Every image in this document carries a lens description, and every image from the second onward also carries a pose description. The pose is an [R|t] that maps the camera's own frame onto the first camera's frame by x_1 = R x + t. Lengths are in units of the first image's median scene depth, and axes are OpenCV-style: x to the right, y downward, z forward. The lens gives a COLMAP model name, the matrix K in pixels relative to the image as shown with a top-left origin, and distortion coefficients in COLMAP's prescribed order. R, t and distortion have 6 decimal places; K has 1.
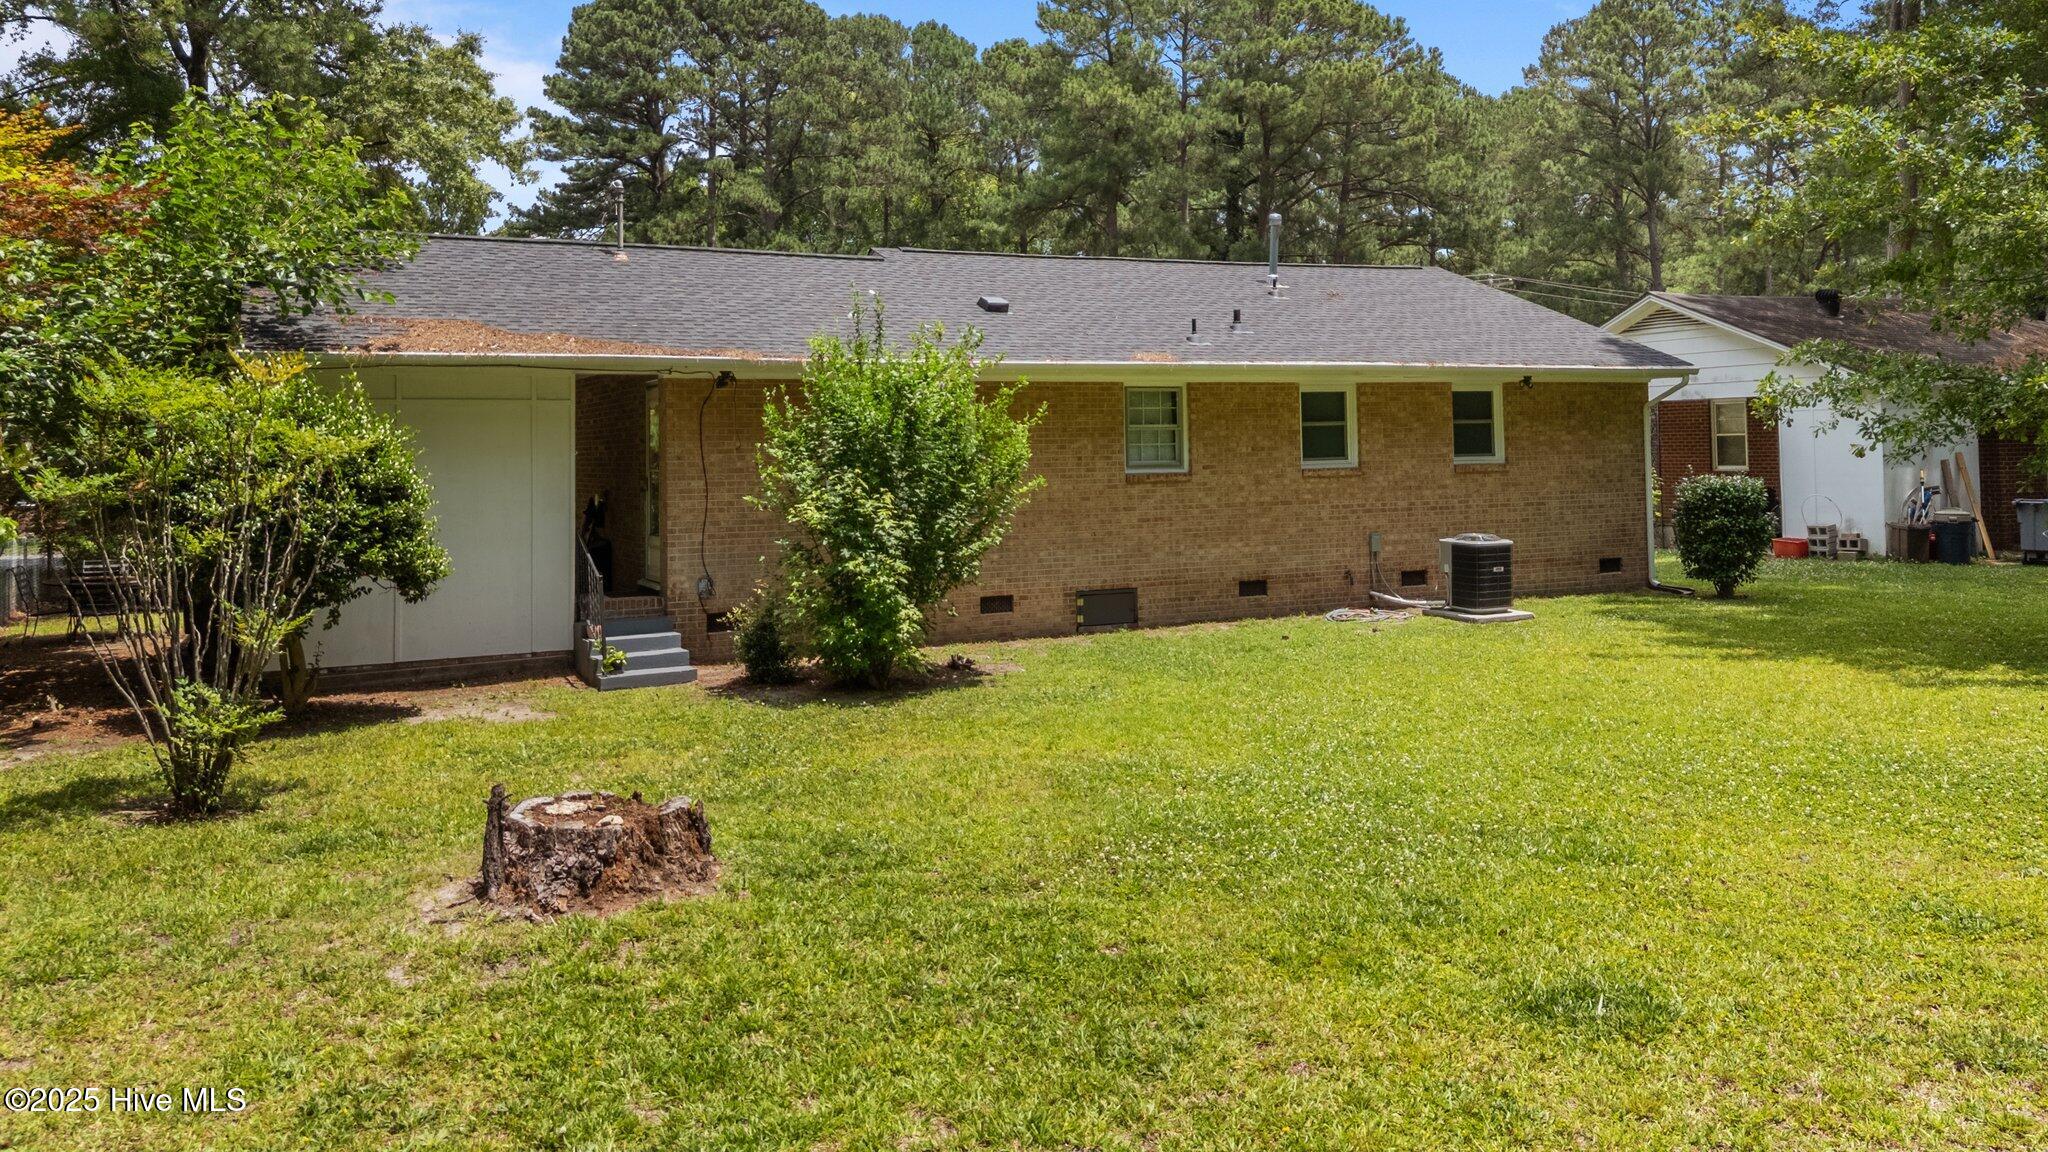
lens RADIAL K [[1581.7, 0, 1018.0], [0, 1581.7, 431.6], [0, 0, 1]] dist [0.062528, 0.000536]
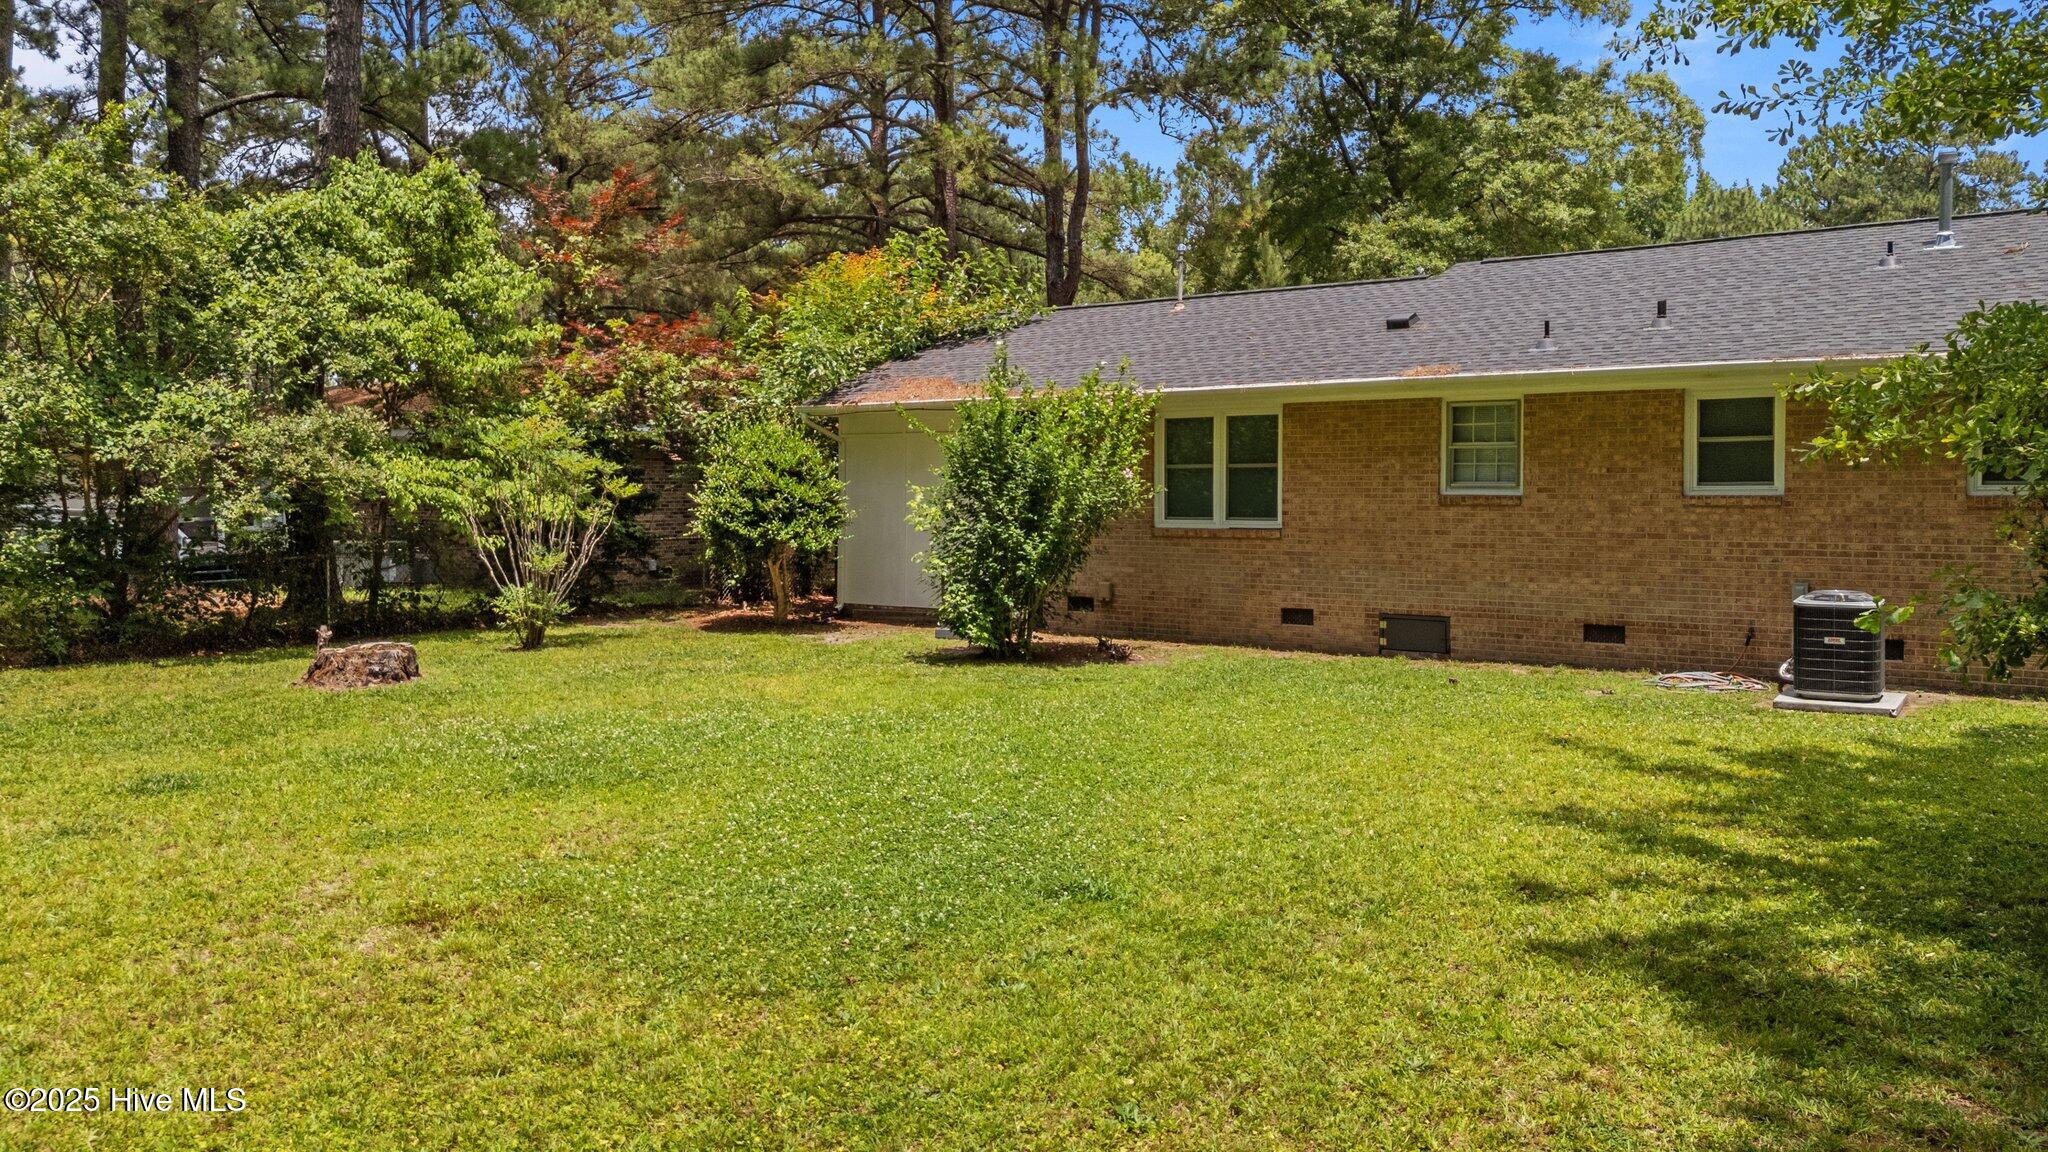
lens RADIAL K [[1510.5, 0, 1024.0], [0, 1510.5, 576.0], [0, 0, 1]] dist [0.072898, -0.084088]
pose [[0.472533, 0.074513, -0.878158, 0.637595], [0.010510, 0.995872, 0.090156, -0.008492], [0.881250, -0.051831, 0.469799, 0.299578]]
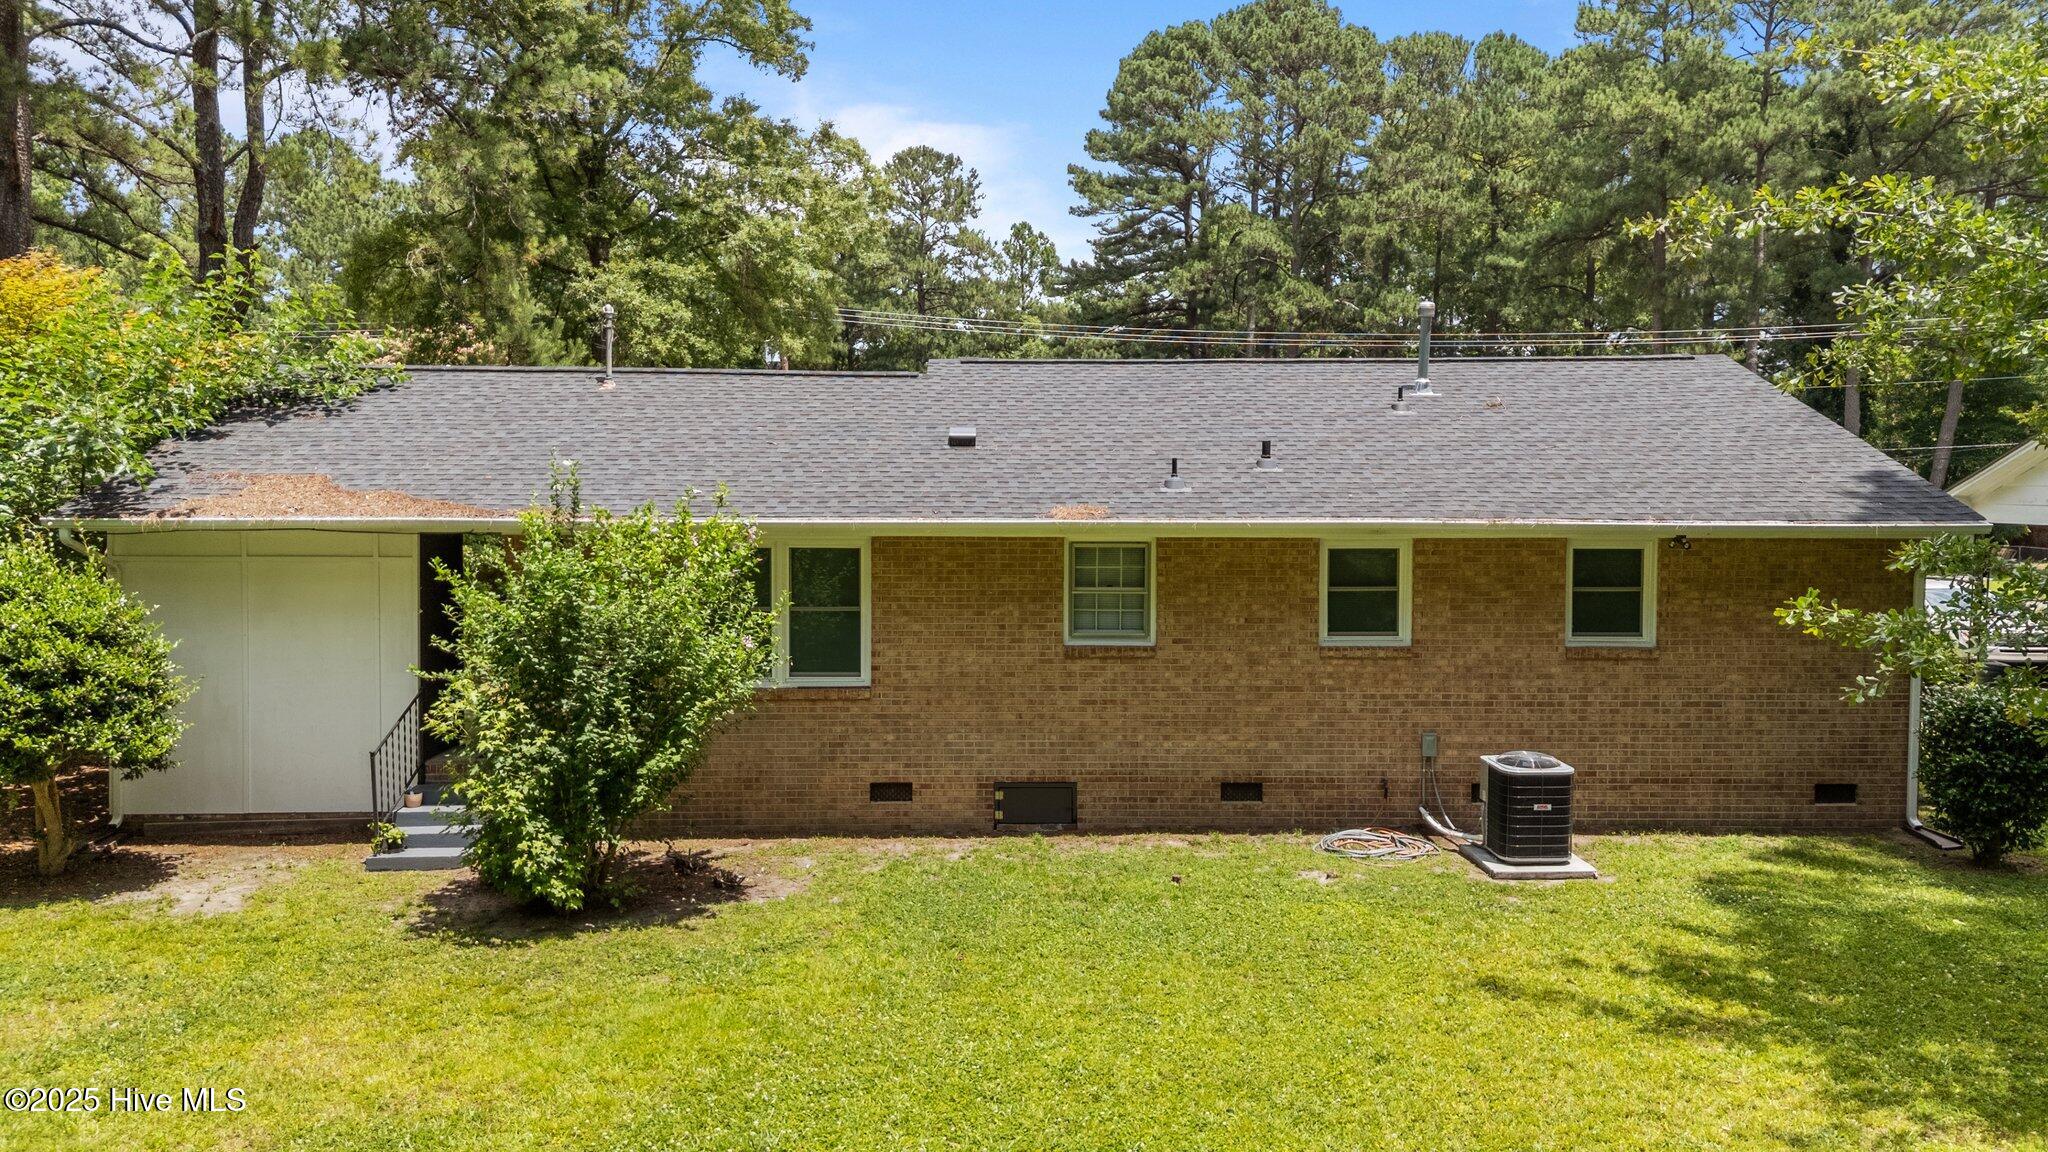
lens RADIAL K [[1502.8, 0, 1024.0], [0, 1502.8, 576.0], [0, 0, 1]] dist [0.150930, -0.216974]
pose [[0.909557, 0.048609, -0.412726, 0.318844], [-0.014395, 0.996225, 0.085608, -0.066801], [0.415330, -0.071925, 0.906823, 0.230707]]
